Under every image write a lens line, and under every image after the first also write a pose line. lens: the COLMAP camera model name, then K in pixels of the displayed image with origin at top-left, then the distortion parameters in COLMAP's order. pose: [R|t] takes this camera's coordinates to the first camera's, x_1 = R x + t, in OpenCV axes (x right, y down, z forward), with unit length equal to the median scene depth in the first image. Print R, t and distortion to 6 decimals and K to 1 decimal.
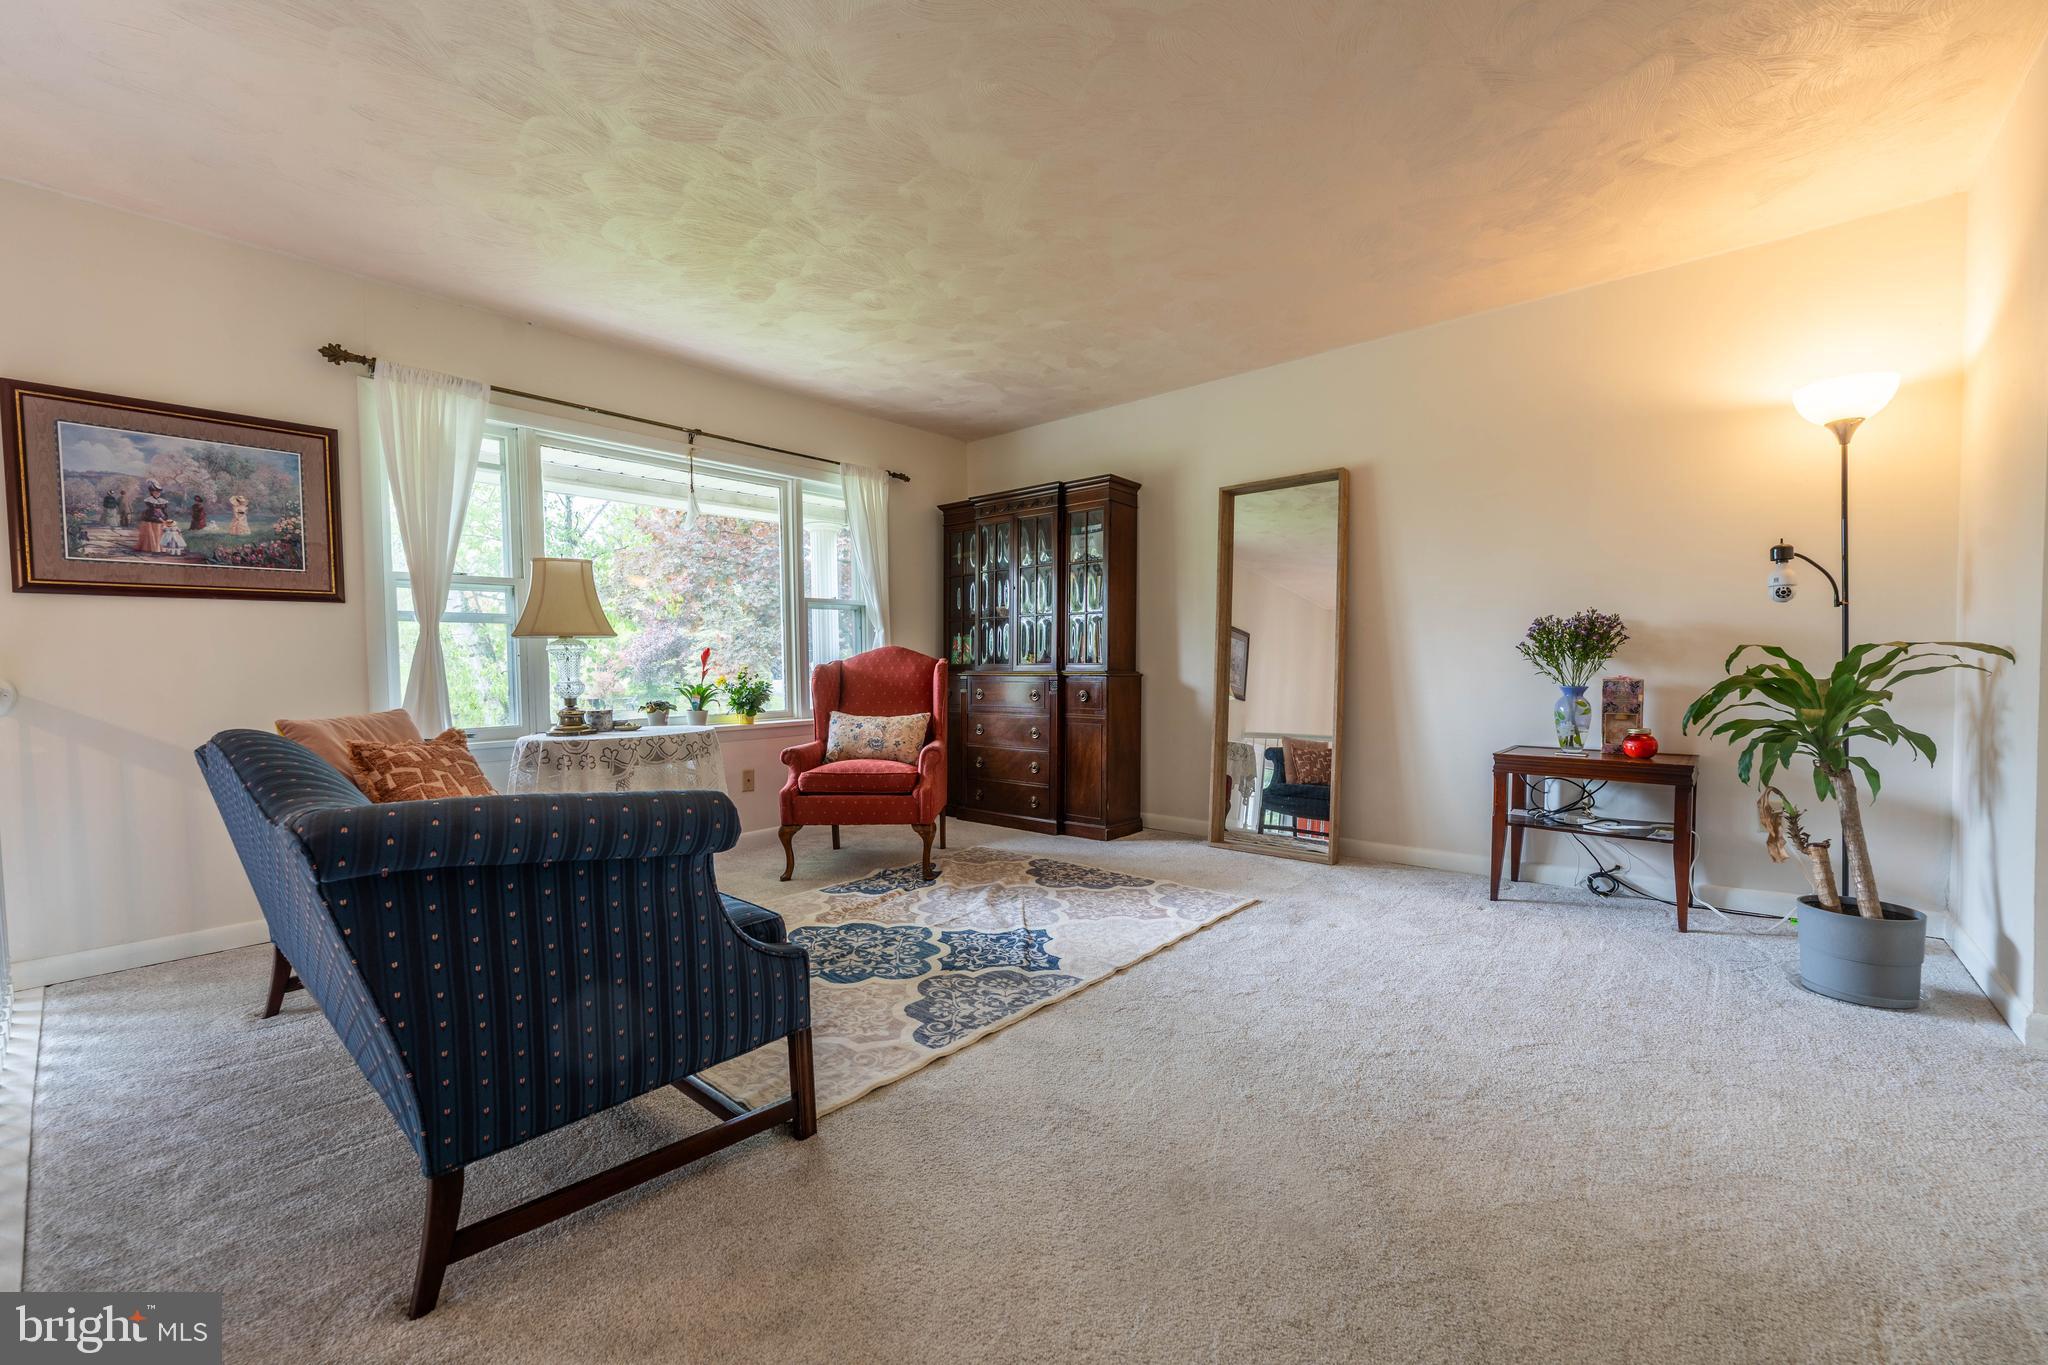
lens RADIAL K [[836.5, 0, 1042.6], [0, 836.5, 698.8], [0, 0, 1]] dist [-0.001760, -0.000448]
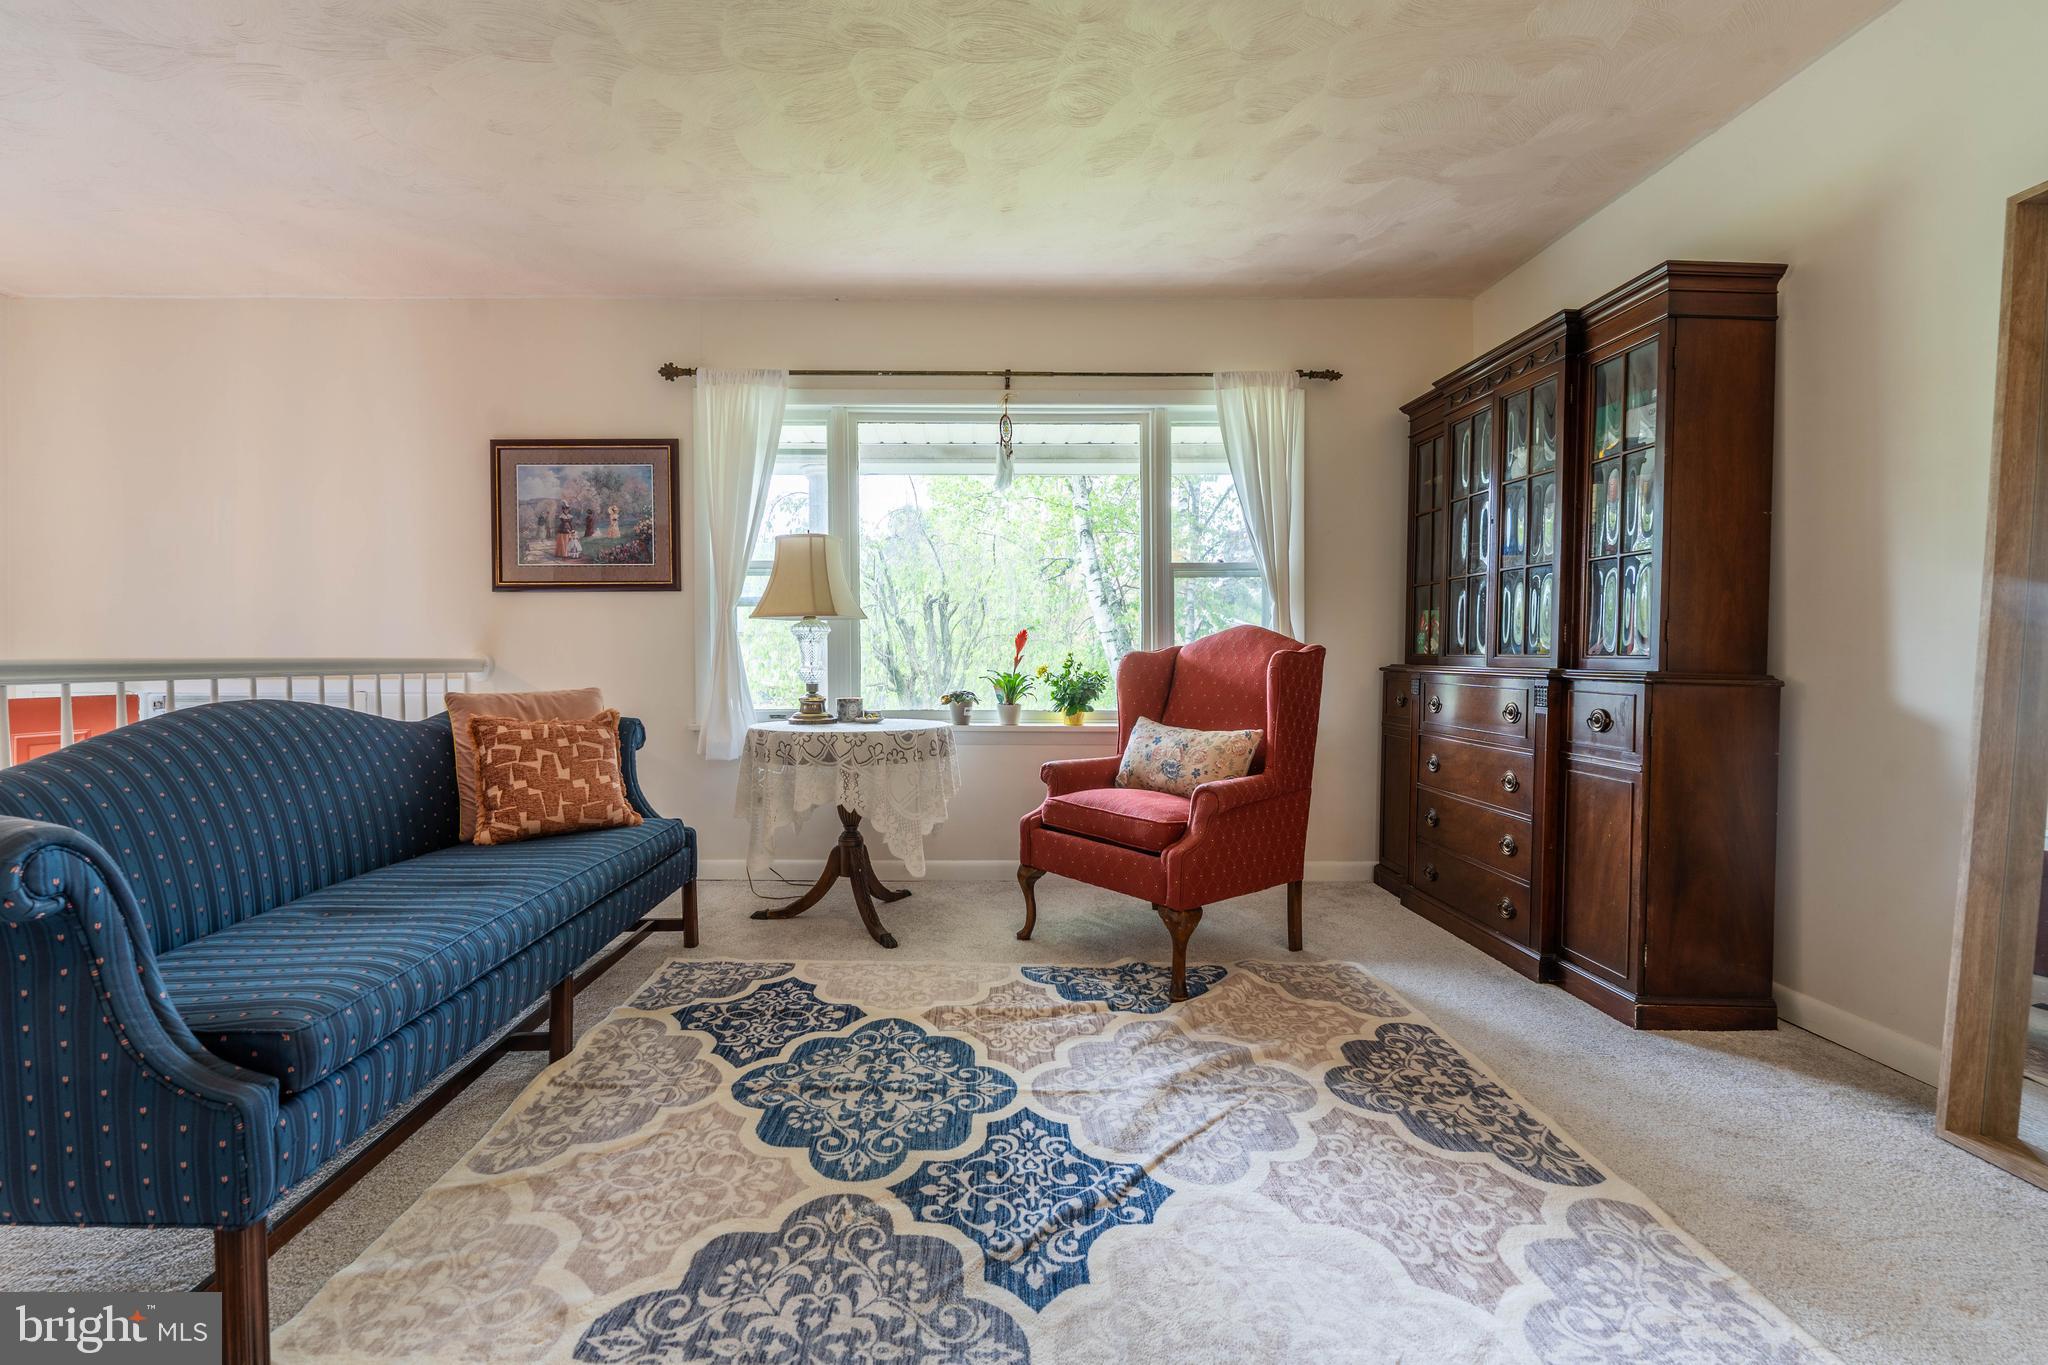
lens RADIAL K [[866.0, 0, 957.7], [0, 866.0, 658.8], [0, 0, 1]] dist [-0.001541, -0.000790]
pose [[0.632279, 0.018062, -0.774530, 0.315032], [-0.043601, 0.998973, -0.012297, -0.026279], [0.773513, 0.041545, 0.632418, 0.570885]]
